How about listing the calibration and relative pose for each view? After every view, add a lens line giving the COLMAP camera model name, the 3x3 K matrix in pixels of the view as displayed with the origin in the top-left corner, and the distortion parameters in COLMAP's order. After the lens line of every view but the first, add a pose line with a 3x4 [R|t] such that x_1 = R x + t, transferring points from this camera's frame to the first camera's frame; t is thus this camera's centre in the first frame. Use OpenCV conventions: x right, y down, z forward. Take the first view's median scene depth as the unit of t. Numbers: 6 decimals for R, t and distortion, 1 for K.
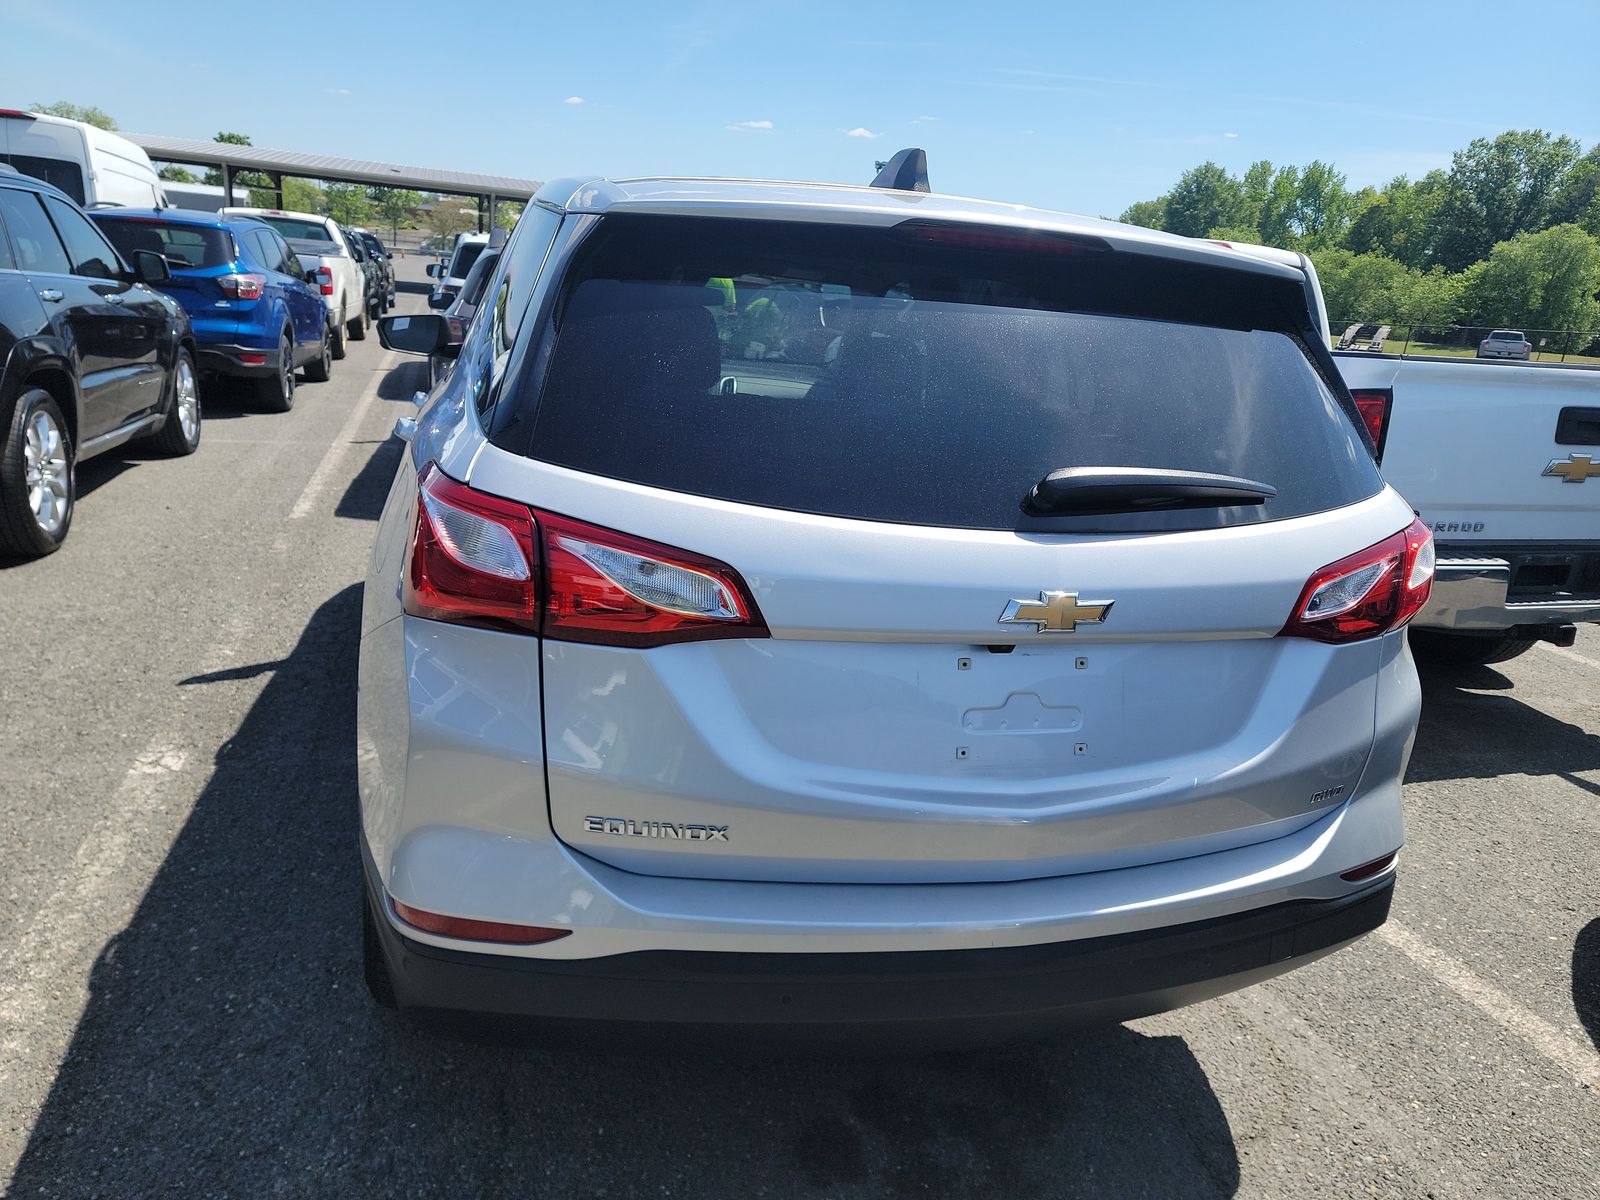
lens RADIAL K [[1130.4, 0, 800.5], [0, 1130.4, 581.6], [0, 0, 1]] dist [0.037337, -0.005557]
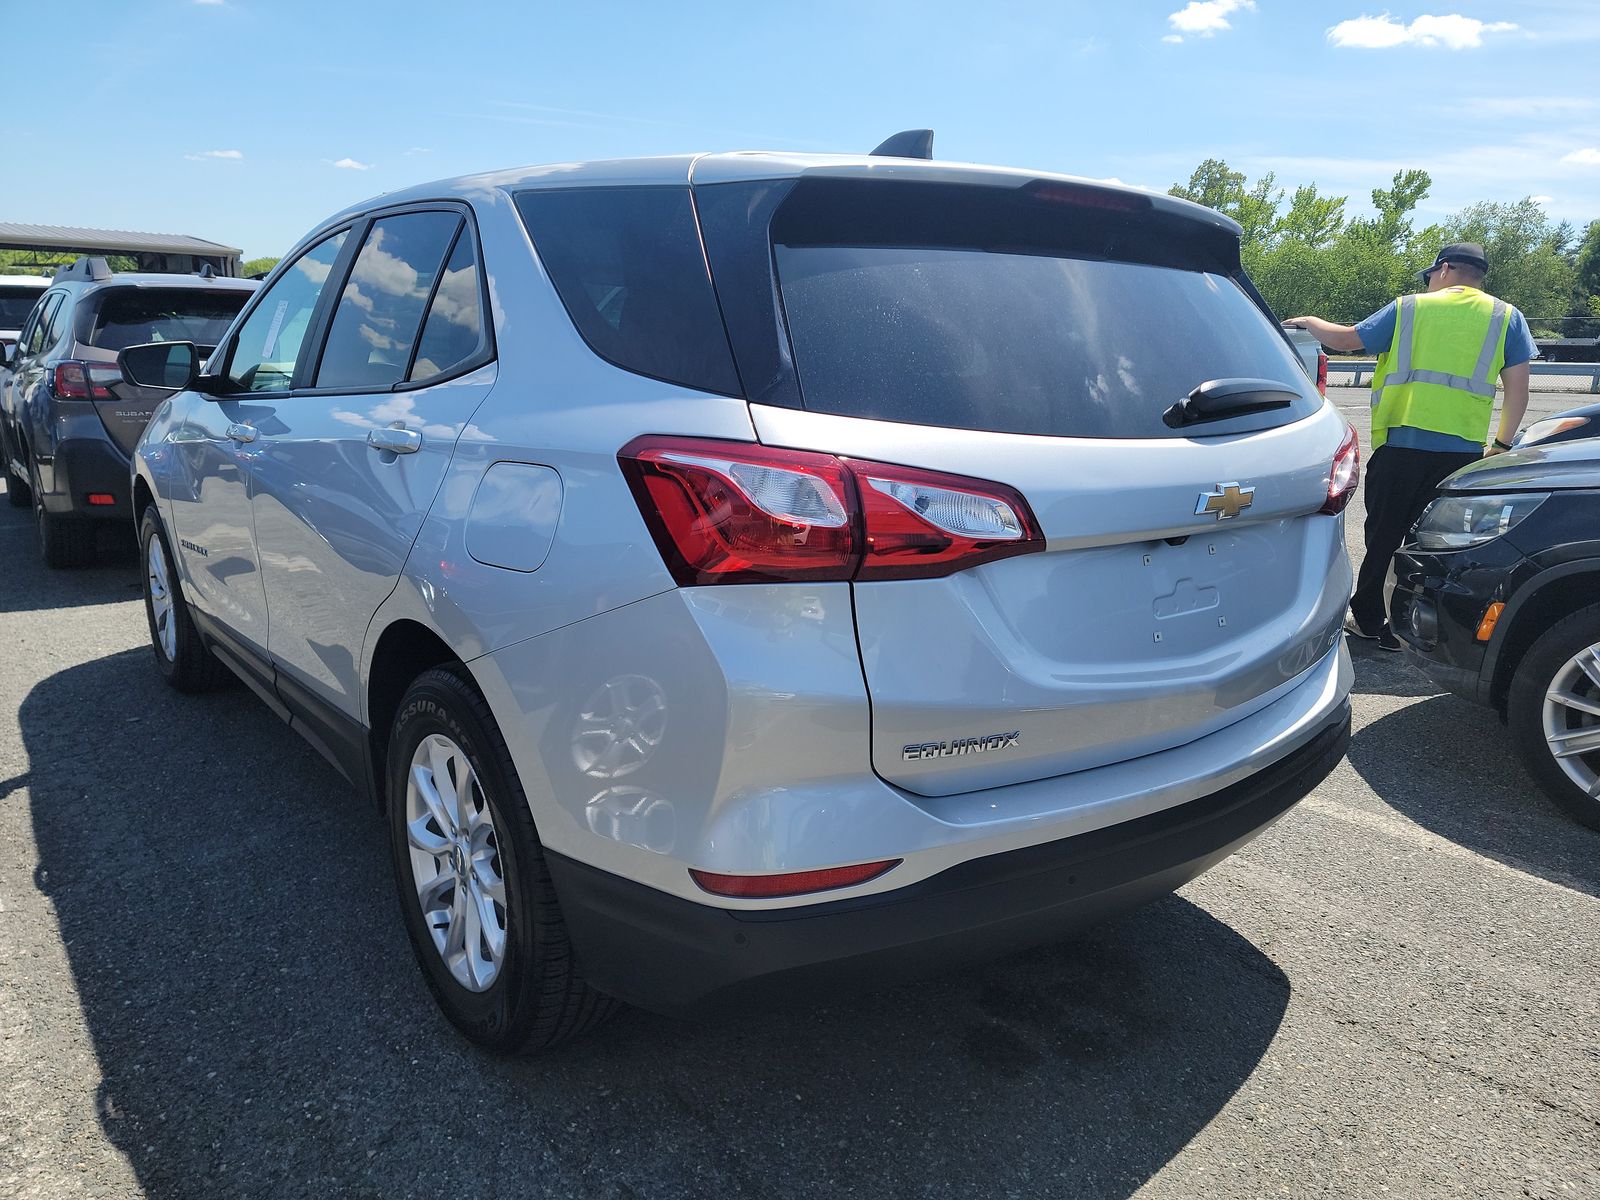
lens RADIAL K [[1120.0, 0, 800.0], [0, 1120.0, 600.0], [0, 0, 1]] dist [0.056969, -0.030114]
pose [[0.918845, -0.149486, 0.365210, -0.465116], [0.152462, 0.988089, 0.020855, 0.027107], [-0.363977, 0.036518, 0.930692, 0.053179]]
